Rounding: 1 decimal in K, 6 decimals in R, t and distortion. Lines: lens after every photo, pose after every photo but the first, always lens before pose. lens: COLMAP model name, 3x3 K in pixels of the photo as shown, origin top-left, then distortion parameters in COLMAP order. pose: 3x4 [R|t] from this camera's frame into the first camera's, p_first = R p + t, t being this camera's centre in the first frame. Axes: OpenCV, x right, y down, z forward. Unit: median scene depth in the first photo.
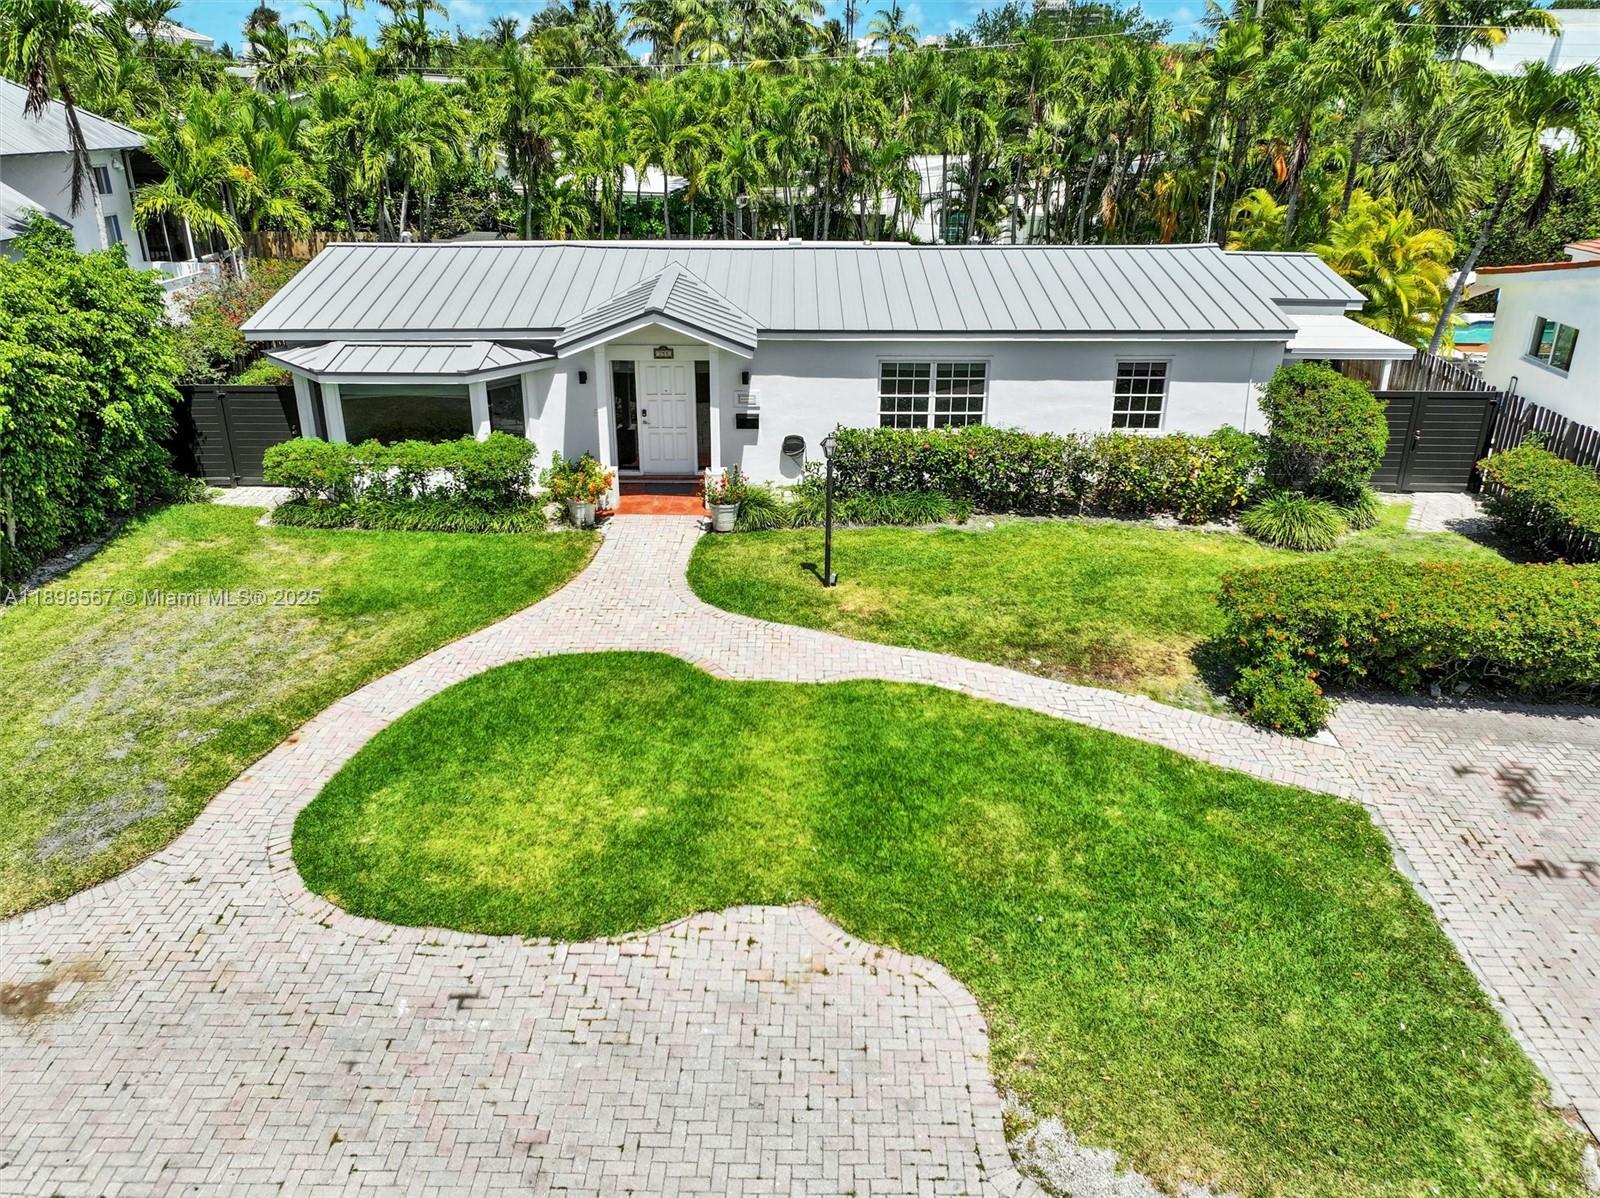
lens RADIAL K [[1164.0, 0, 800.0], [0, 1164.0, 599.0], [0, 0, 1]] dist [0.004561, 0.002063]
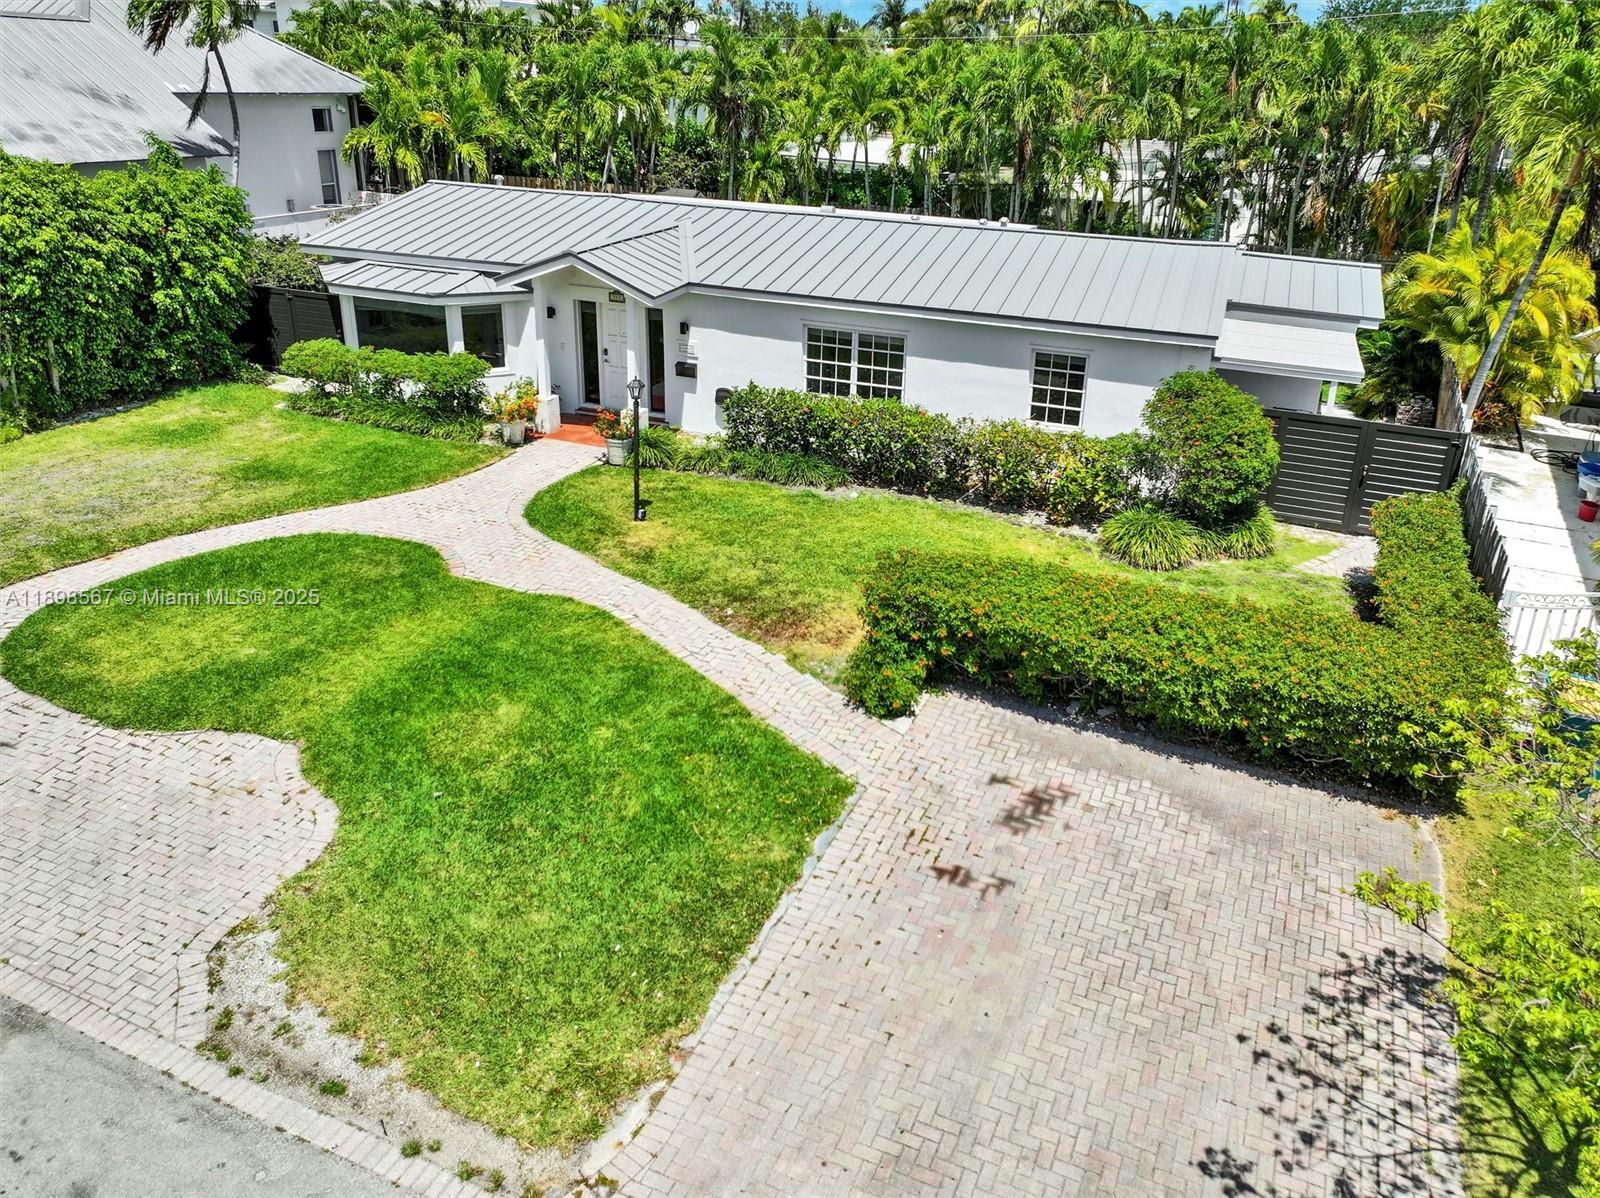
lens RADIAL K [[1200.0, 0, 800.7], [0, 1200.0, 574.1], [0, 0, 1]] dist [0.006797, 0.004618]
pose [[0.937127, 0.166007, -0.306975, 0.428278], [-0.170074, 0.985337, 0.013658, -0.002899], [0.304741, 0.039410, 0.951619, 0.004703]]
